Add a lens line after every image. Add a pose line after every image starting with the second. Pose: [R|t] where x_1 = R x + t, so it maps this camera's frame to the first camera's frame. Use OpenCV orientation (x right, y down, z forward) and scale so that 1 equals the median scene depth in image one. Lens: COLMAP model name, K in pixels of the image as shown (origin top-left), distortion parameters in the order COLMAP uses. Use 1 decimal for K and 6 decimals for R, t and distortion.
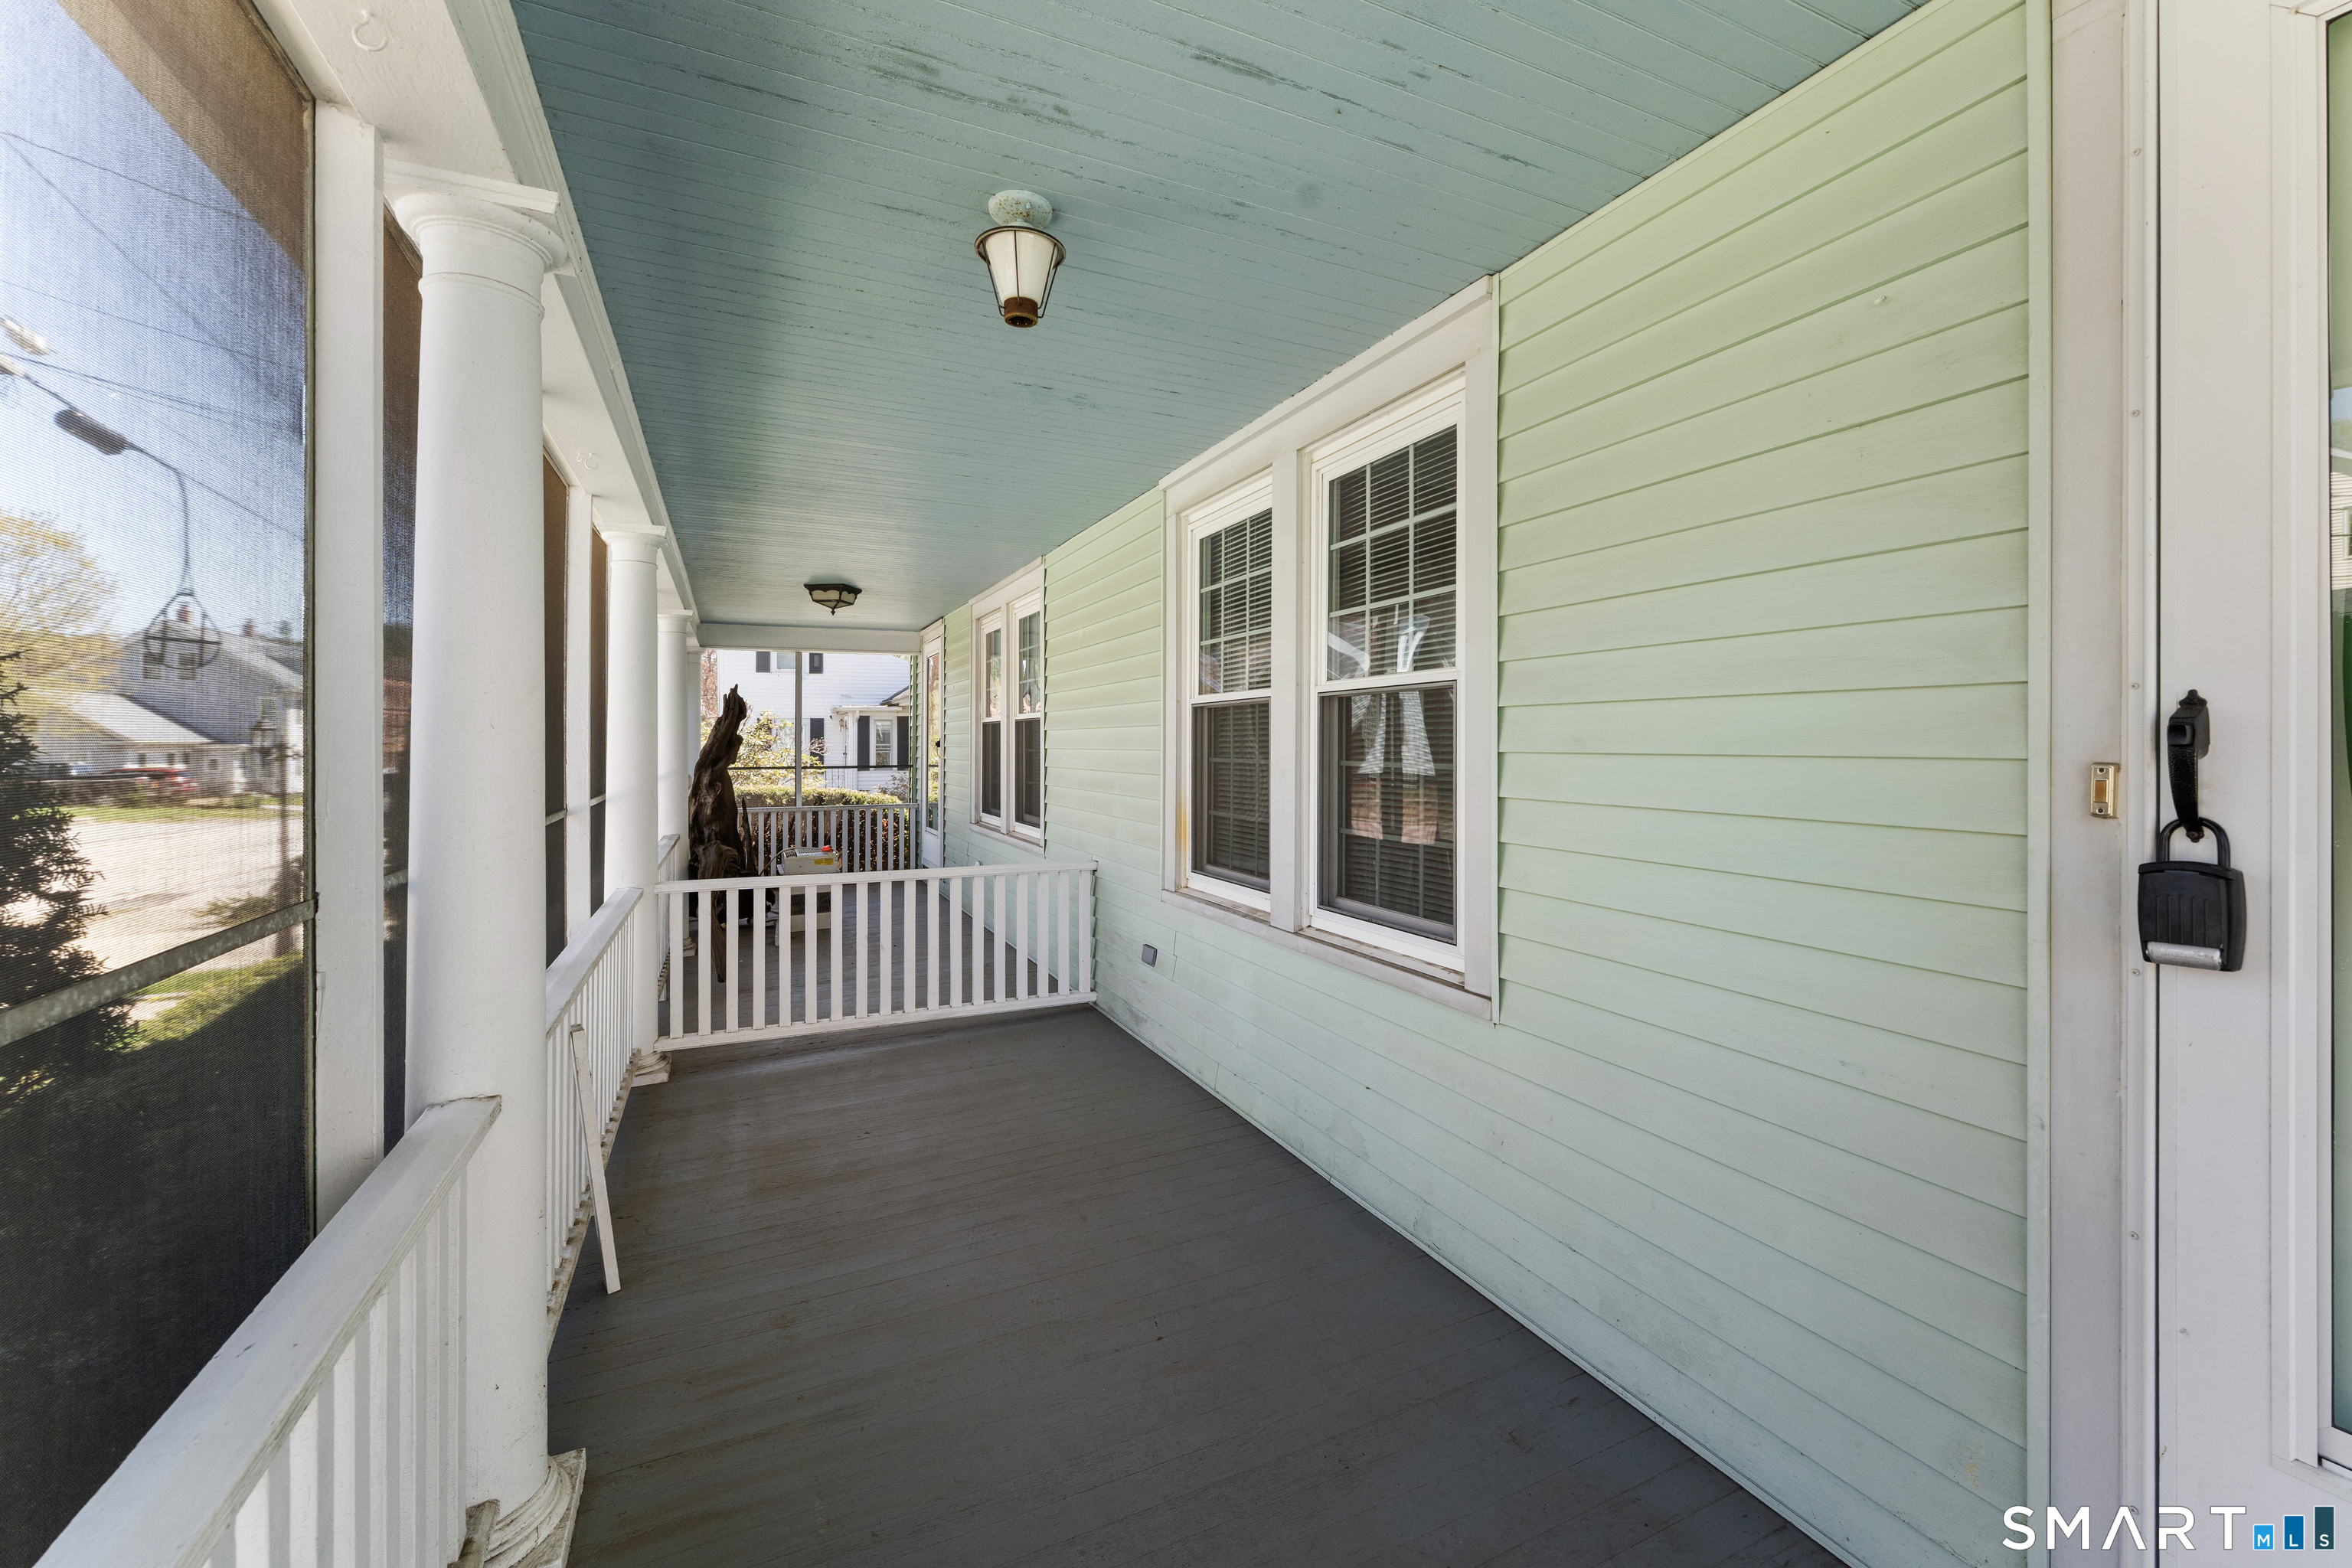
lens RADIAL K [[949.4, 0, 1180.9], [0, 949.4, 756.4], [0, 0, 1]] dist [-0.000329, -0.000281]
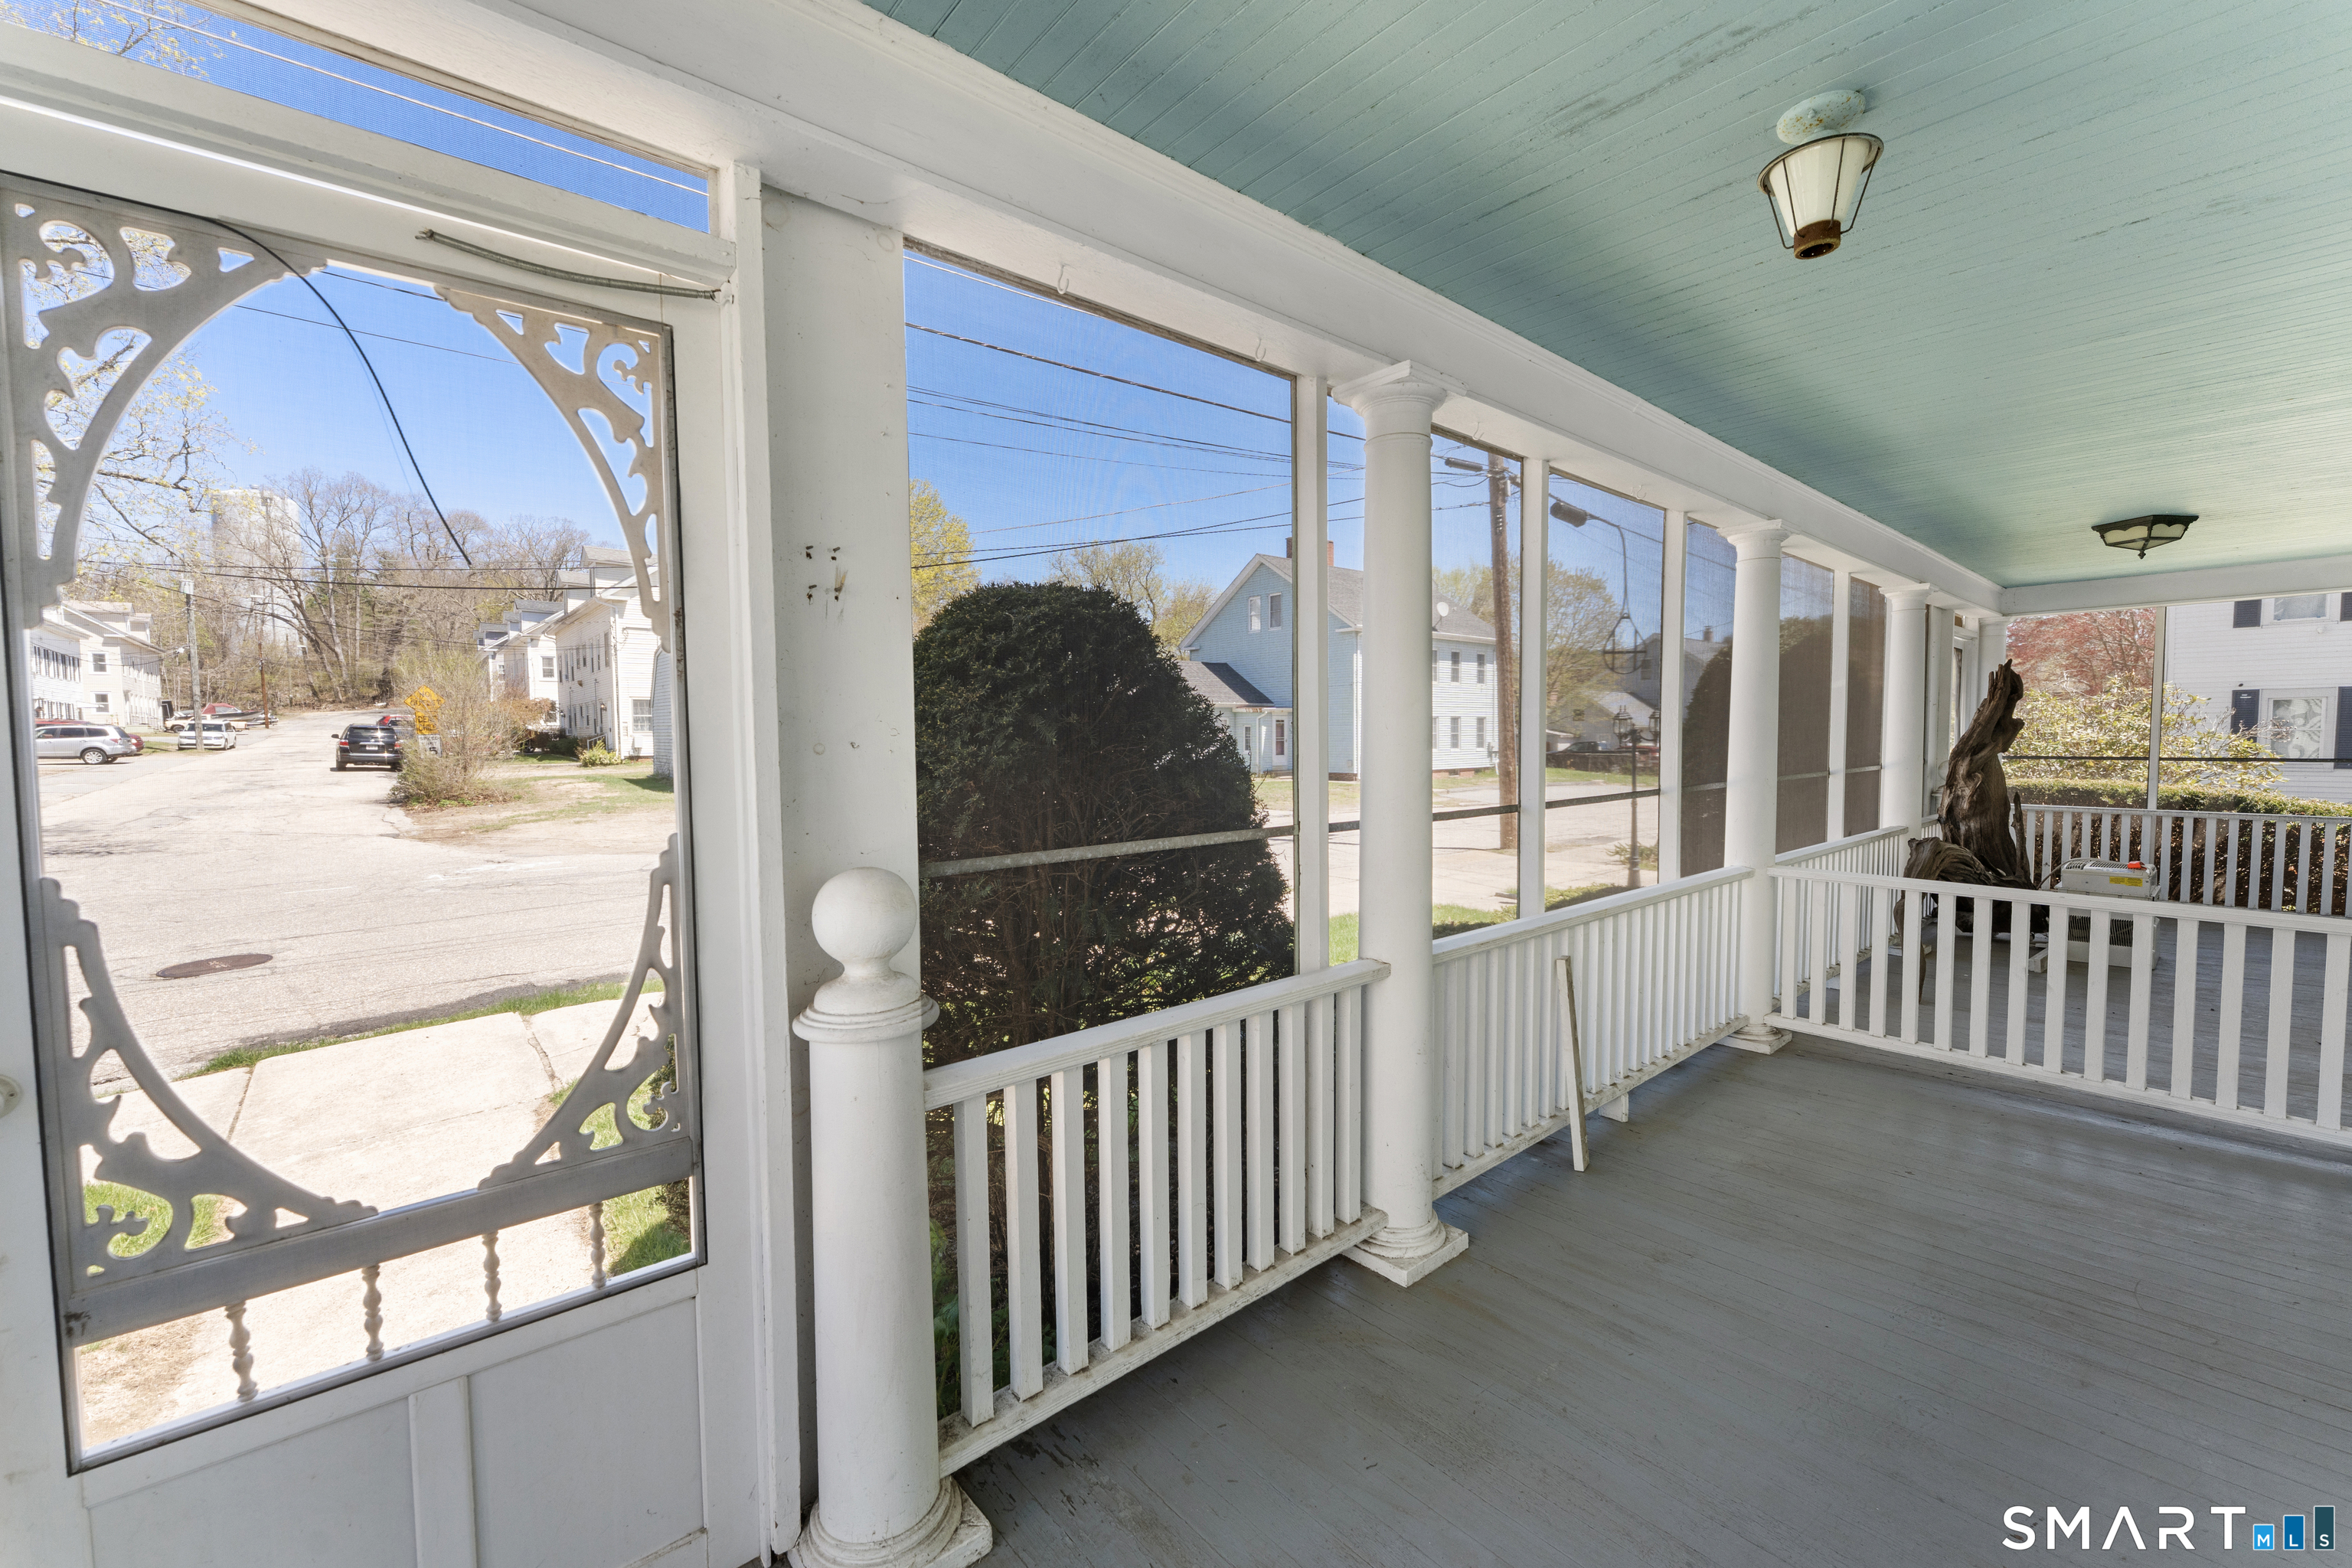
lens RADIAL K [[949.4, 0, 1180.9], [0, 949.4, 756.4], [0, 0, 1]] dist [-0.000329, -0.000281]
pose [[0.282142, 0.029331, -0.958924, 0.142716], [-0.013366, 0.999556, 0.026641, -0.000996], [0.959279, 0.005300, 0.282409, 0.048888]]
